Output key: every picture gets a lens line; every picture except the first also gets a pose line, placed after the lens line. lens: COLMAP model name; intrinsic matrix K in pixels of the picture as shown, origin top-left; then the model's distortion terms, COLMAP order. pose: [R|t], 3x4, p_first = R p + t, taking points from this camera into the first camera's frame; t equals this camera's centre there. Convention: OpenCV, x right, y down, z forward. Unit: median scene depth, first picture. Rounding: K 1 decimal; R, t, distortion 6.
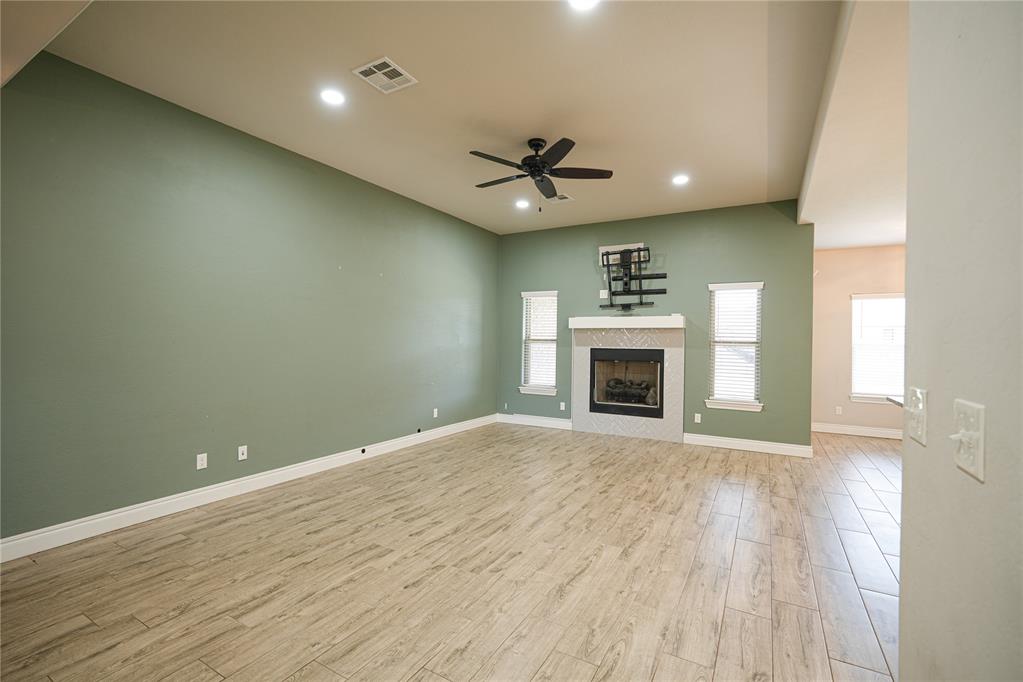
lens RADIAL K [[444.9, 0, 509.7], [0, 444.9, 340.2], [0, 0, 1]] dist [-0.024062, 0.009800]
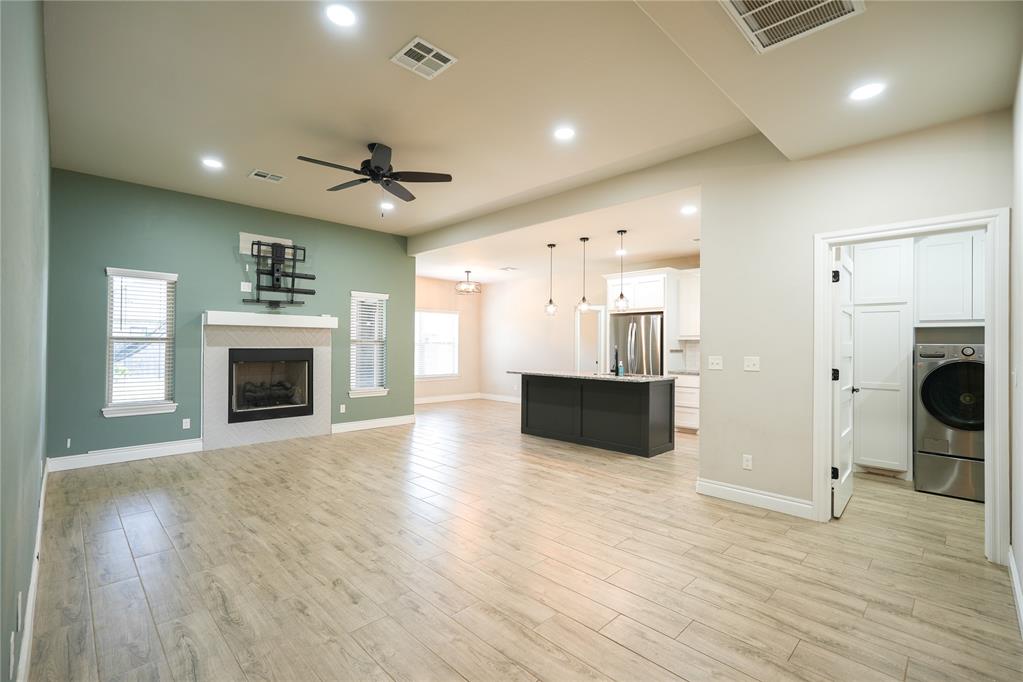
lens RADIAL K [[456.9, 0, 511.5], [0, 456.9, 341.0], [0, 0, 1]] dist [-0.018942, 0.009371]
pose [[0.266437, -0.003557, 0.963846, -0.551383], [-0.007376, 0.999956, 0.005729, -0.005790], [-0.963824, -0.008636, 0.266399, 0.266226]]
